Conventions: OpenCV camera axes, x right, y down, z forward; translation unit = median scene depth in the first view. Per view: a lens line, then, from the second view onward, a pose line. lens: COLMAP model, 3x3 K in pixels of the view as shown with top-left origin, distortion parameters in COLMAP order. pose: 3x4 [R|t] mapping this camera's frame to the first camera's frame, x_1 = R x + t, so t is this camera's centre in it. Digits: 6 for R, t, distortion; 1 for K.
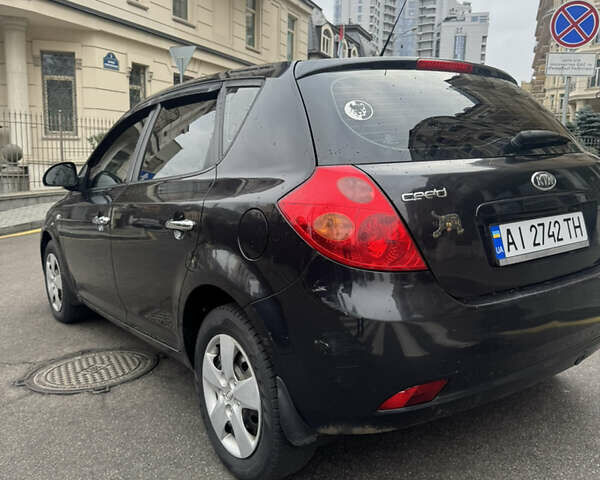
lens RADIAL K [[563.7, 0, 300.0], [0, 563.7, 240.0], [0, 0, 1]] dist [0.112059, -0.197492]
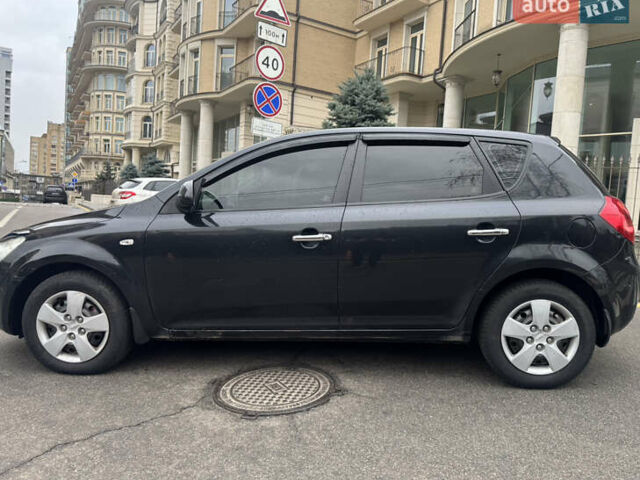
lens RADIAL K [[501.8, 0, 320.0], [0, 501.8, 240.0], [0, 0, 1]] dist [0.064310, -0.000201]
pose [[0.635404, -0.039619, 0.771162, -0.111485], [0.080346, 0.996654, -0.014997, -0.001836], [-0.767988, 0.071489, 0.636462, 0.038447]]
